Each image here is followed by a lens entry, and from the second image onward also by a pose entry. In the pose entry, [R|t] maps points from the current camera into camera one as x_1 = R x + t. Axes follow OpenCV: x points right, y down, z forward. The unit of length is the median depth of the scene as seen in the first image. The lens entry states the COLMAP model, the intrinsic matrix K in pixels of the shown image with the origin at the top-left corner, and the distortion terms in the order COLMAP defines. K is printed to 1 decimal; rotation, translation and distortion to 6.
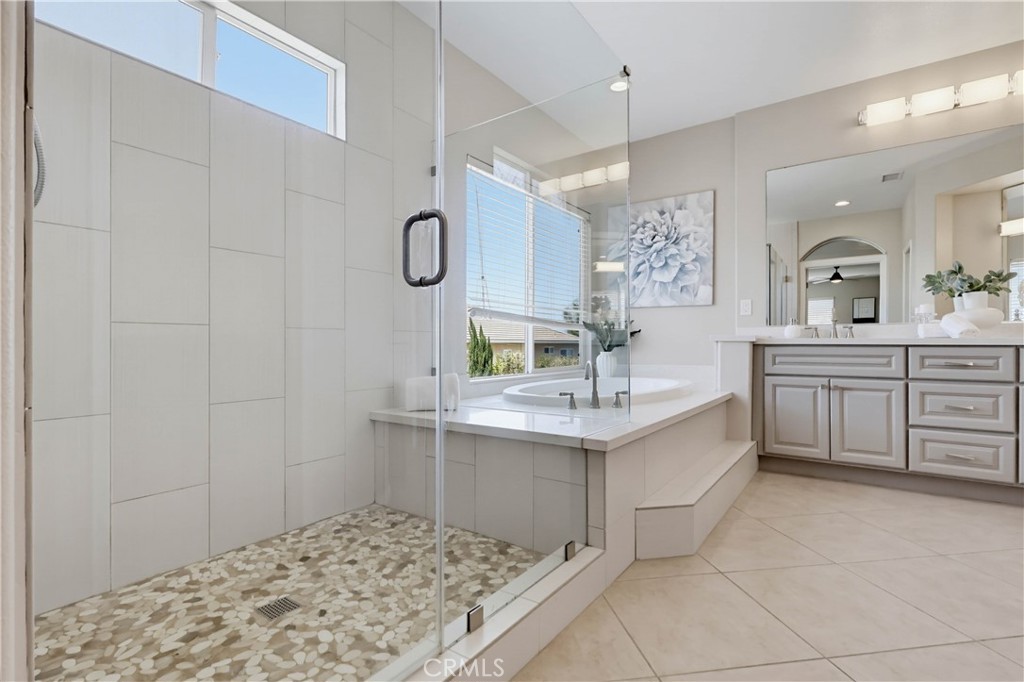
lens RADIAL K [[481.2, 0, 509.6], [0, 481.2, 342.8], [0, 0, 1]] dist [-0.001049, 0.000283]
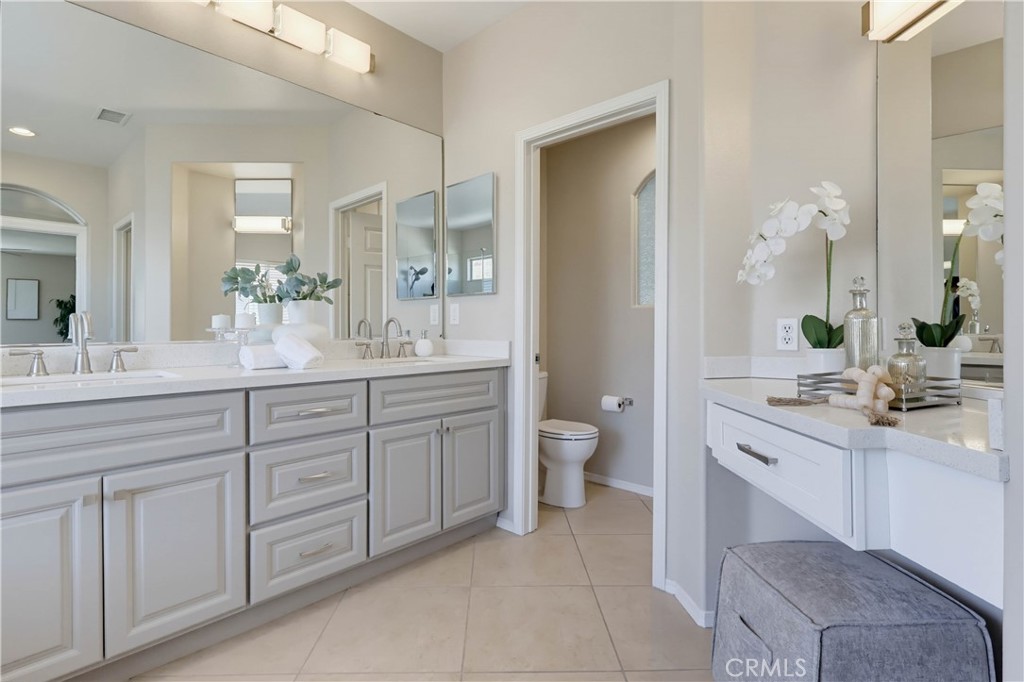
lens RADIAL K [[481.9, 0, 514.9], [0, 481.9, 328.9], [0, 0, 1]] dist [-0.010187, -0.000788]
pose [[0.105106, -0.005471, 0.994446, 0.287135], [0.001283, 0.999985, 0.005366, -0.066755], [-0.994460, 0.000712, 0.105111, 0.612307]]
